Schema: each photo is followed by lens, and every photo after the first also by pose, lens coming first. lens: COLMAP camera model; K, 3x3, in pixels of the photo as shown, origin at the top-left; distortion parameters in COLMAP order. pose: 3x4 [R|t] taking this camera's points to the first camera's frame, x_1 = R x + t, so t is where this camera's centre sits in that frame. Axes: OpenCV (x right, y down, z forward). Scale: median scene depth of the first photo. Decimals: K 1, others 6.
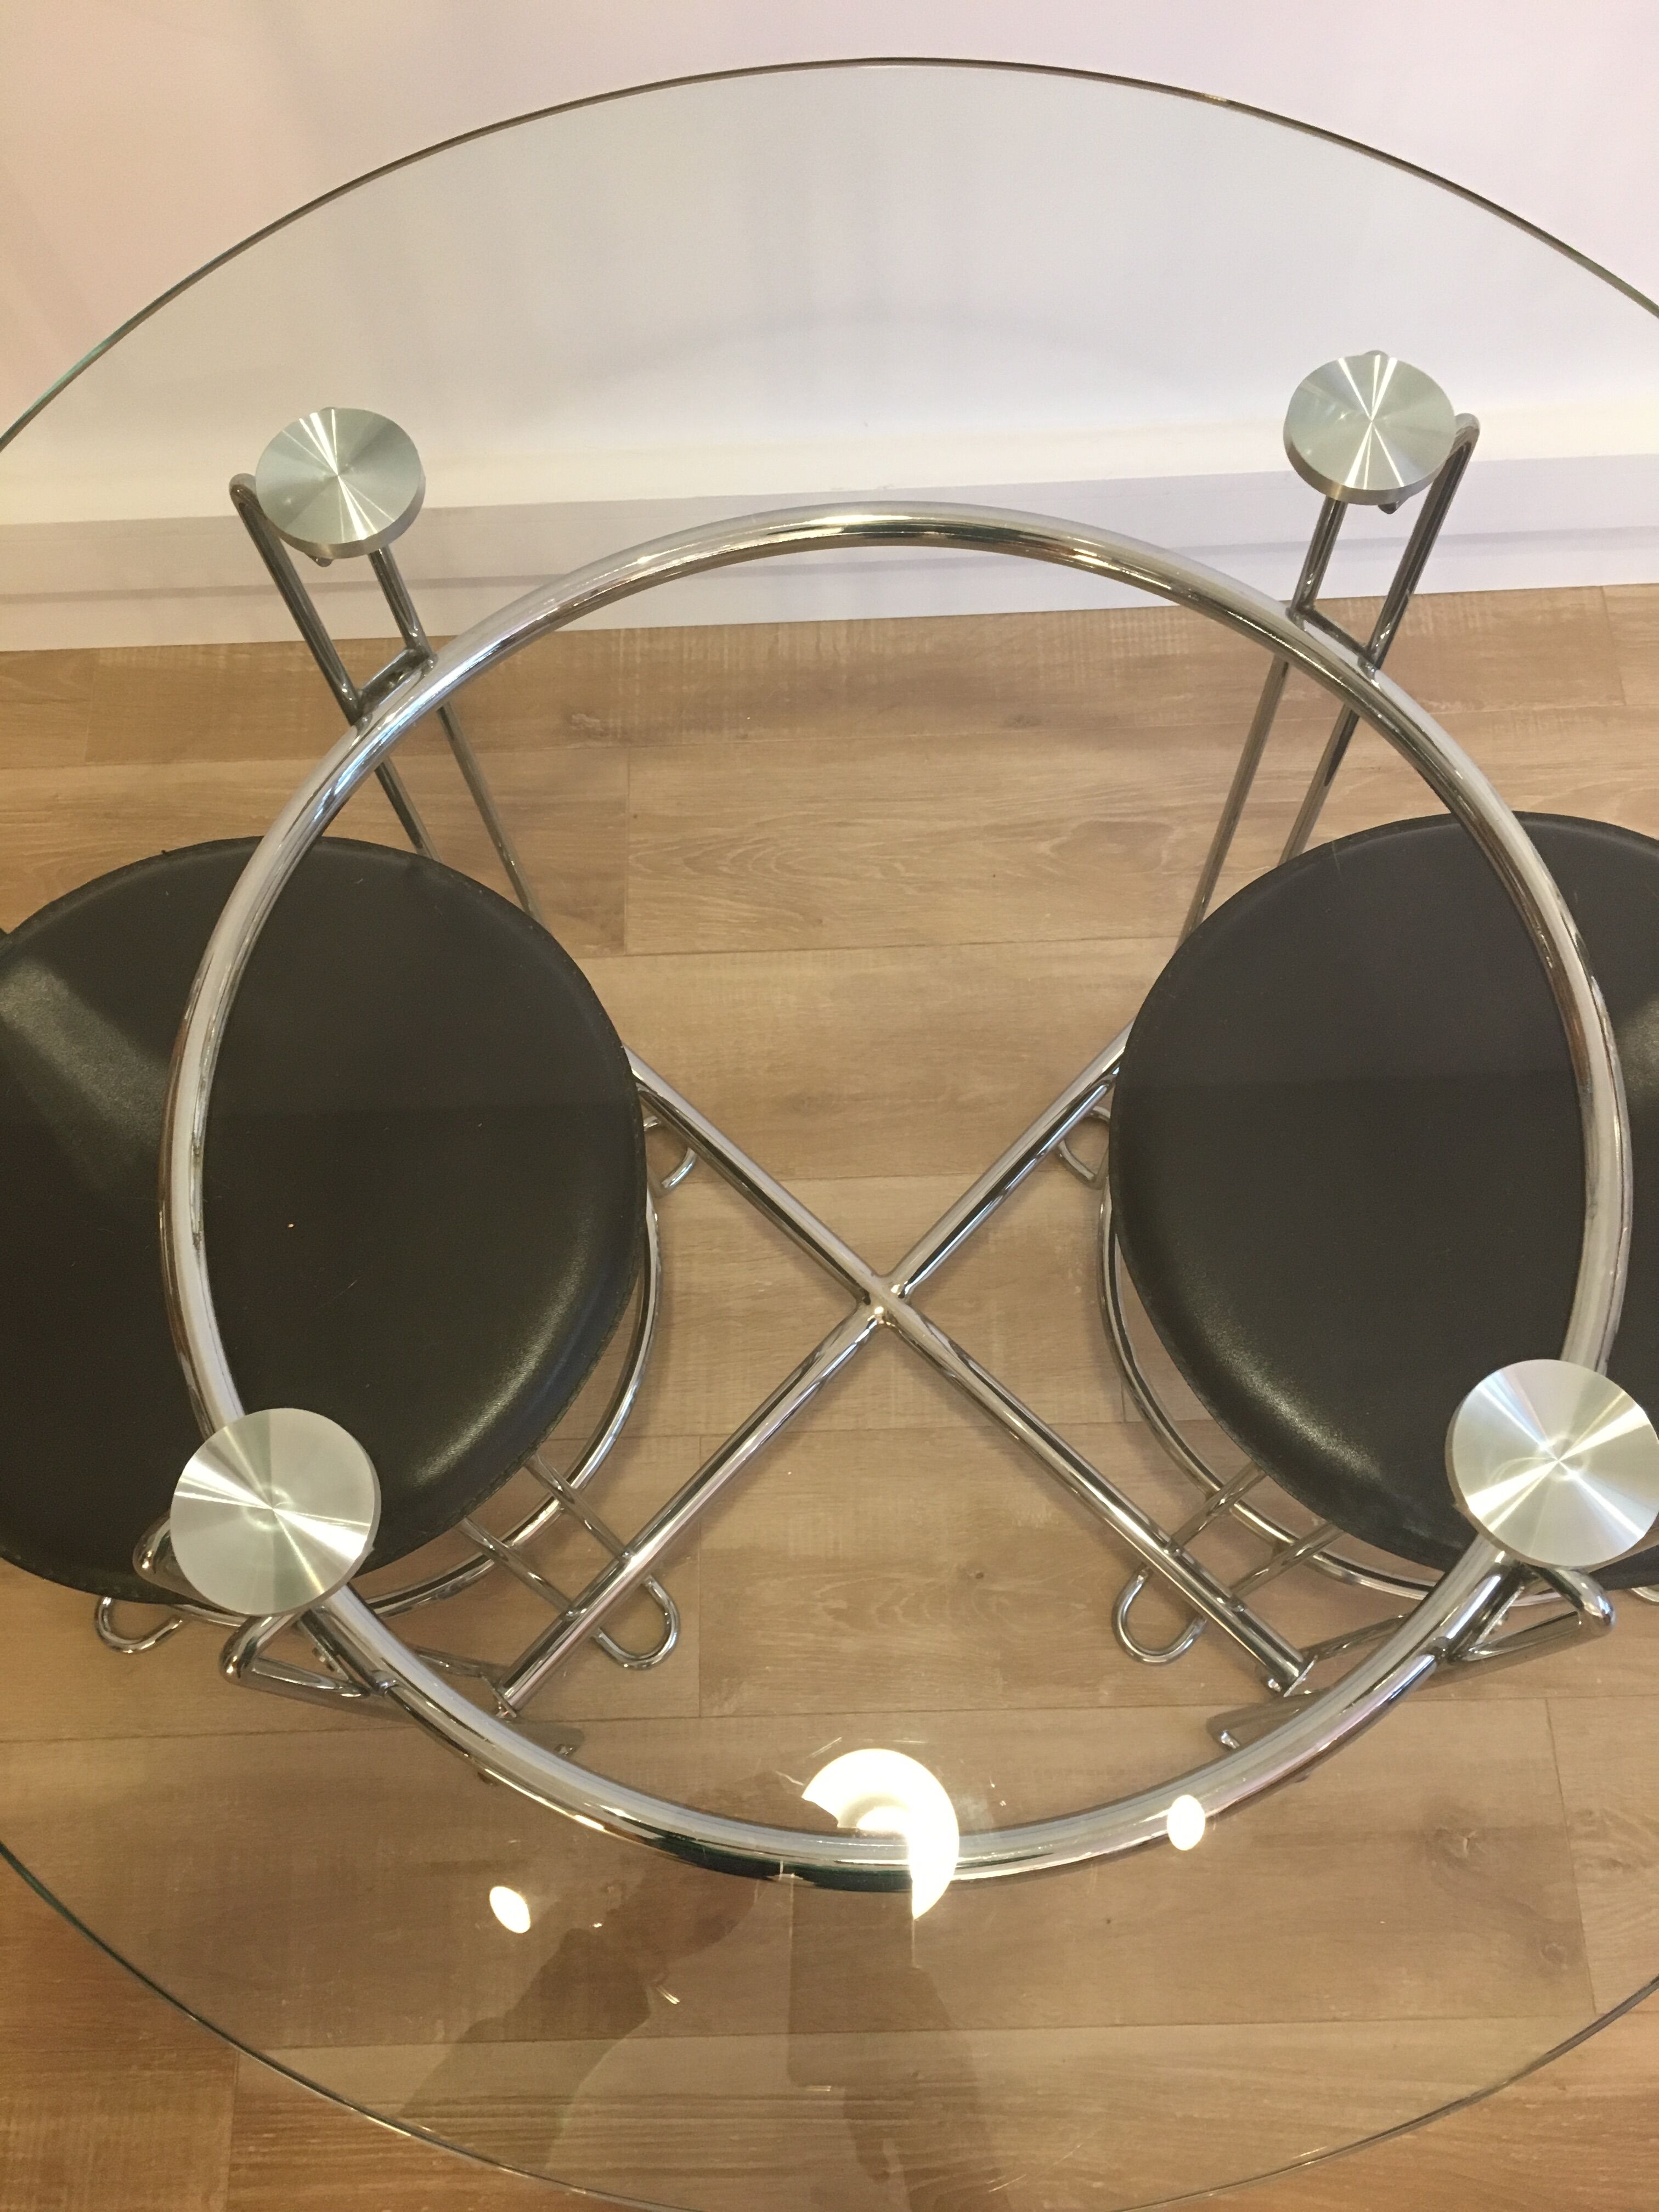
lens RADIAL K [[1884.7, 0, 825.9], [0, 1884.7, 1100.5], [0, 0, 1]] dist [0.082788, -0.113403]
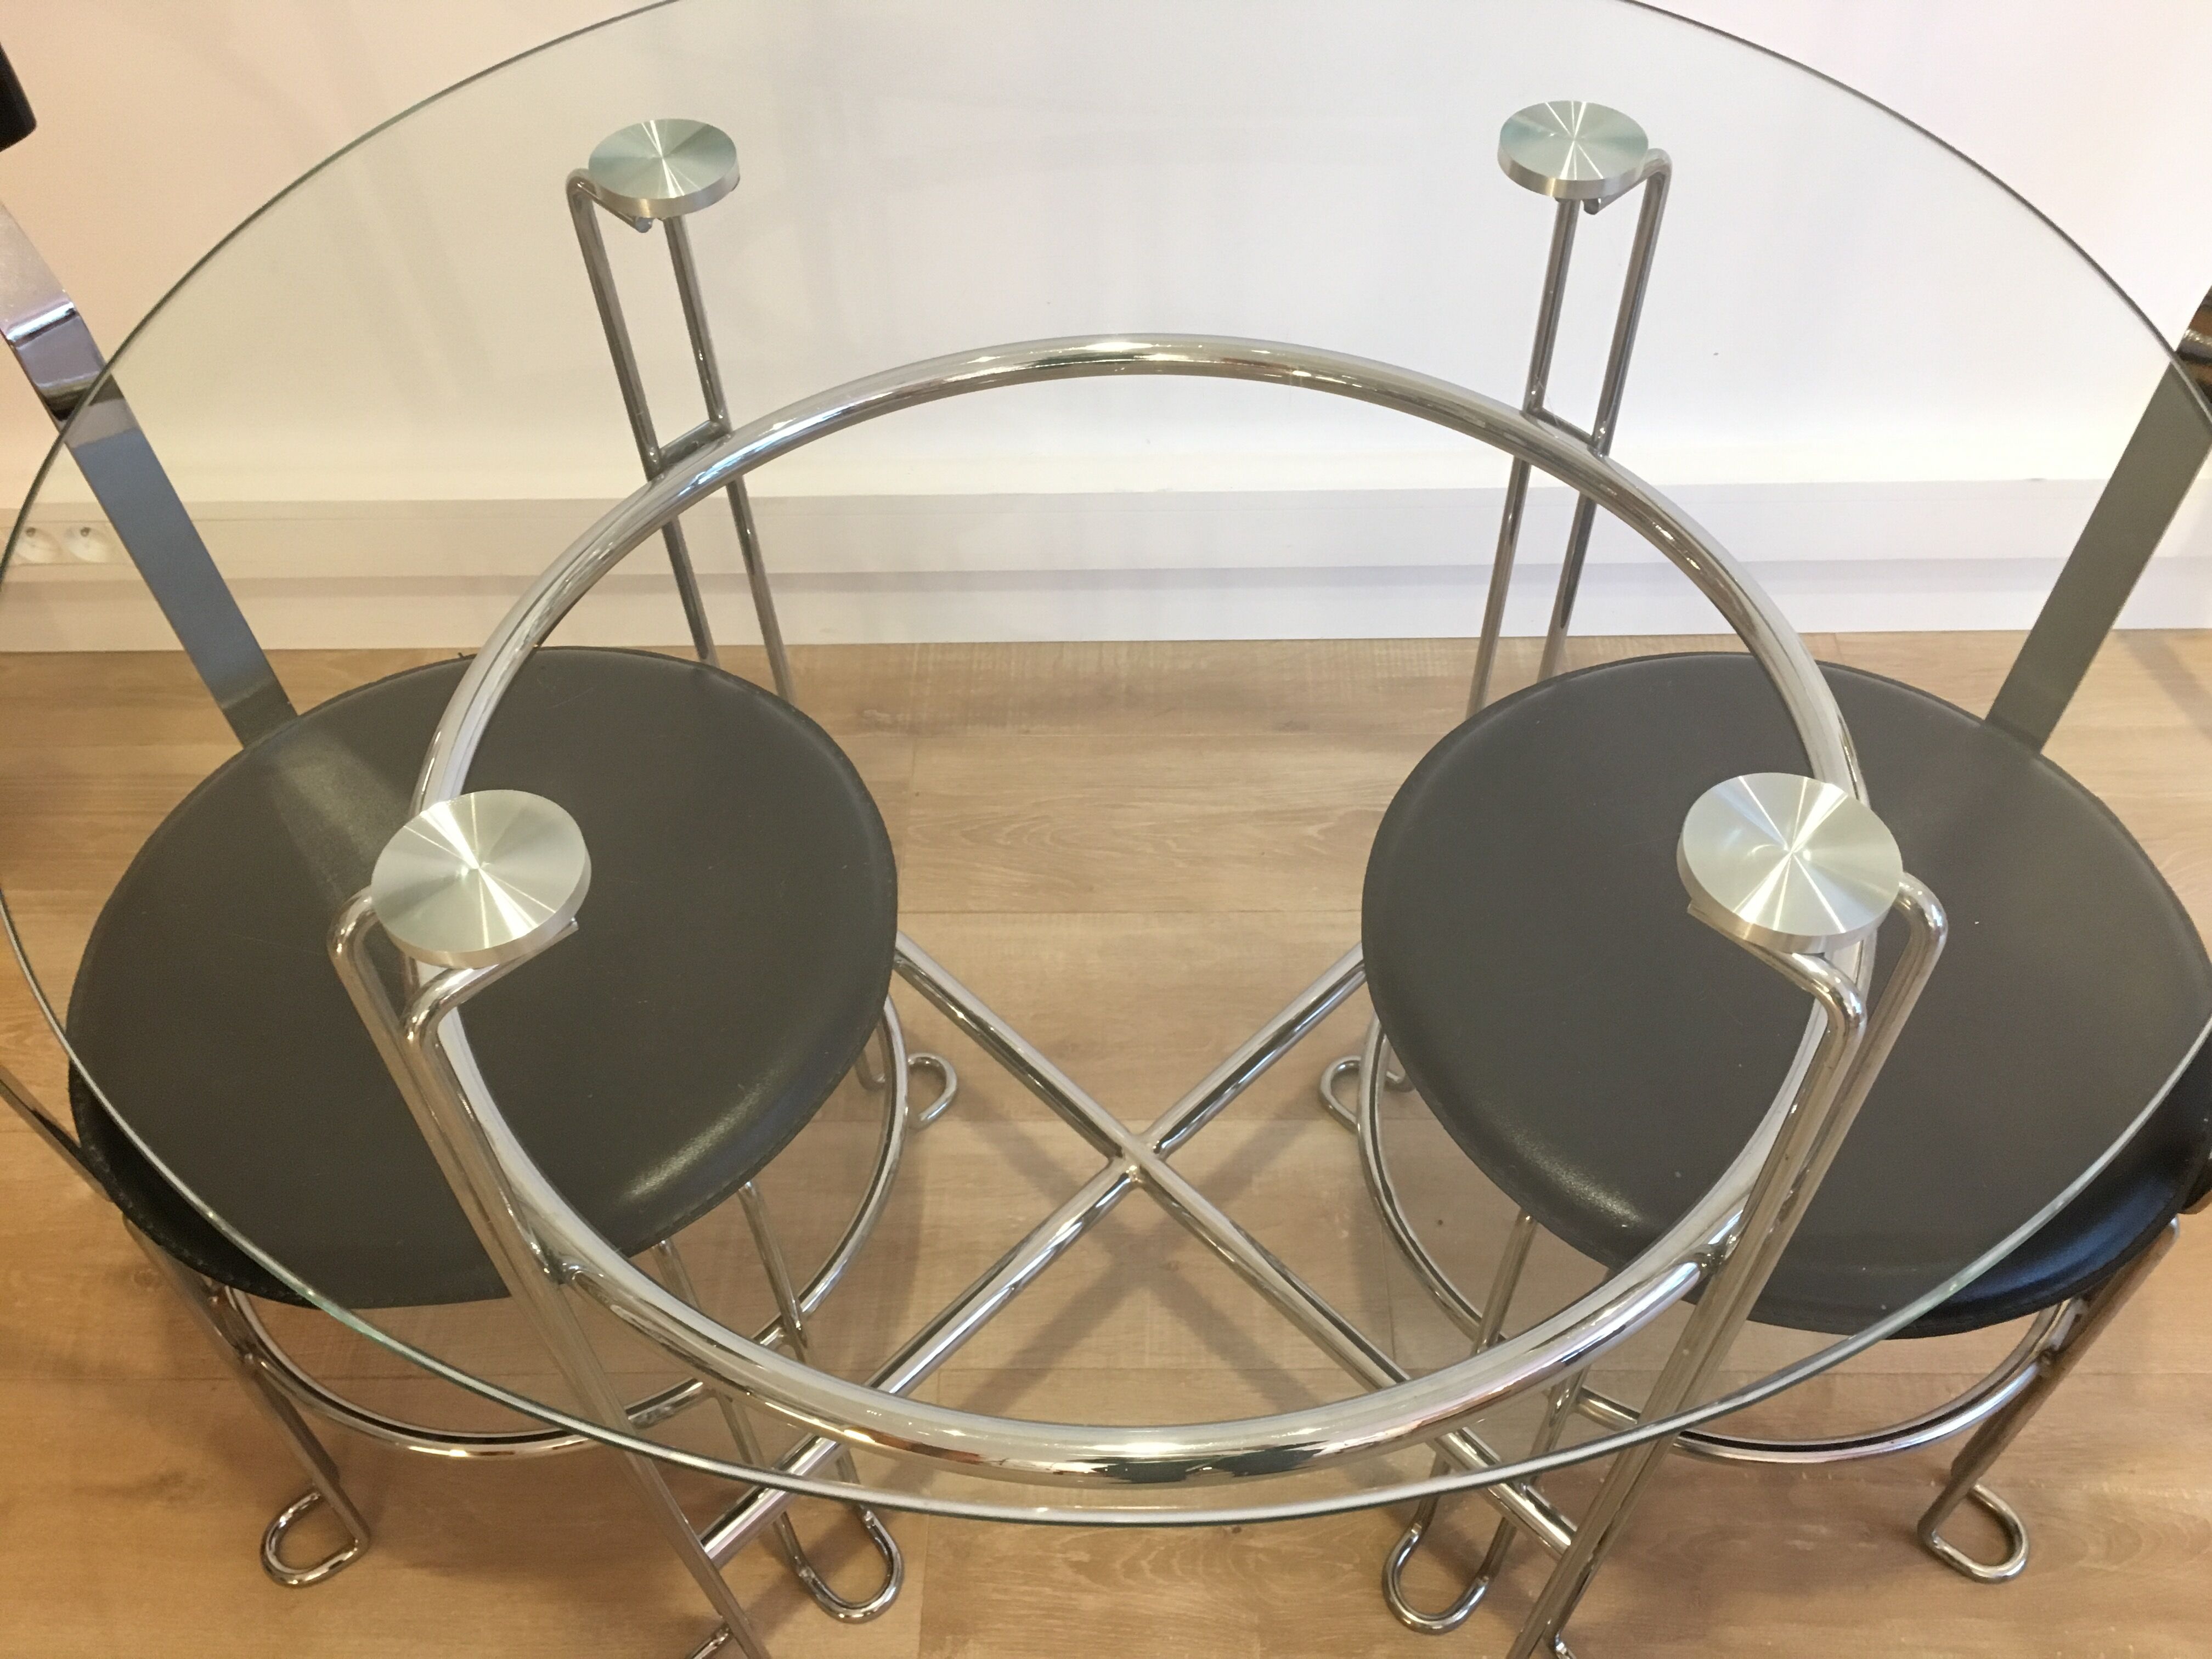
lens RADIAL K [[1884.7, 0, 1110.9], [0, 1884.7, 822.1], [0, 0, 1]] dist [0.082788, -0.113403]
pose [[0.999421, 0.032061, -0.011409, 0.019423], [-0.034027, 0.946413, -0.321161, 0.213854], [0.000501, 0.321363, 0.946956, 0.026268]]
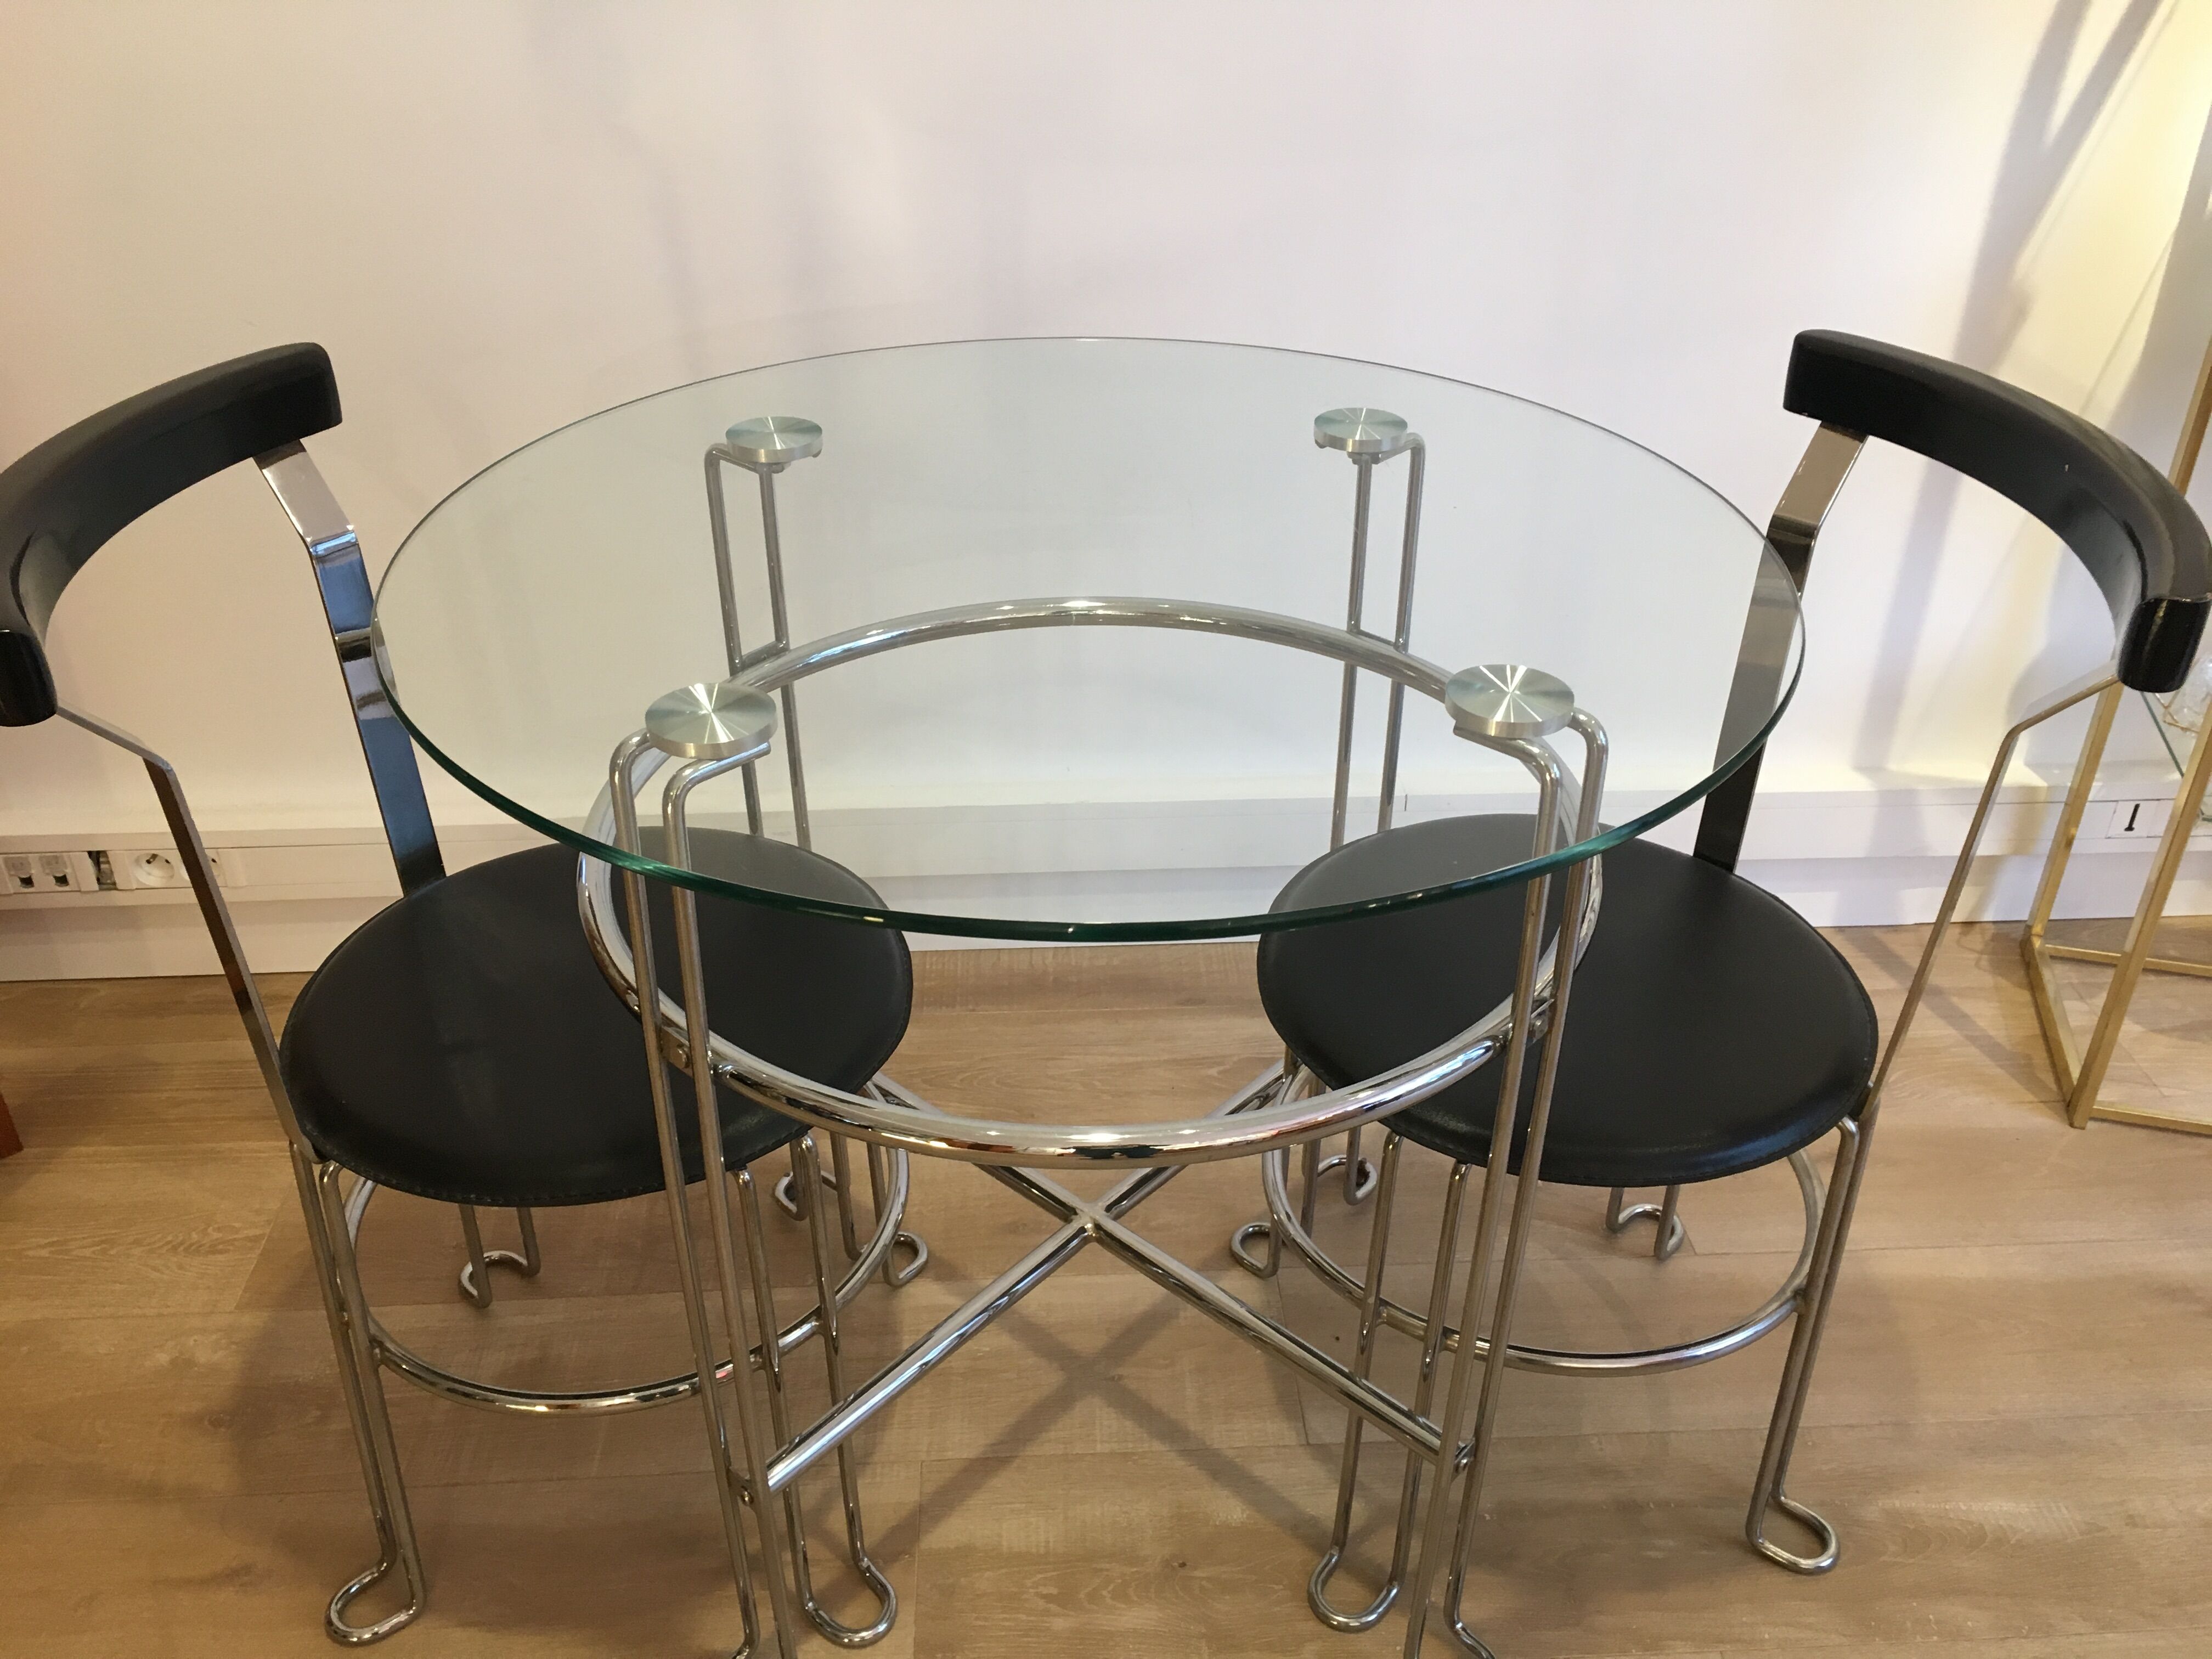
lens RADIAL K [[1884.7, 0, 1107.7], [0, 1884.7, 837.6], [0, 0, 1]] dist [0.082788, -0.113403]
pose [[0.998805, 0.013723, 0.046909, -0.015358], [0.017662, 0.793581, -0.608208, 0.547097], [-0.045572, 0.608309, 0.792391, -0.086492]]
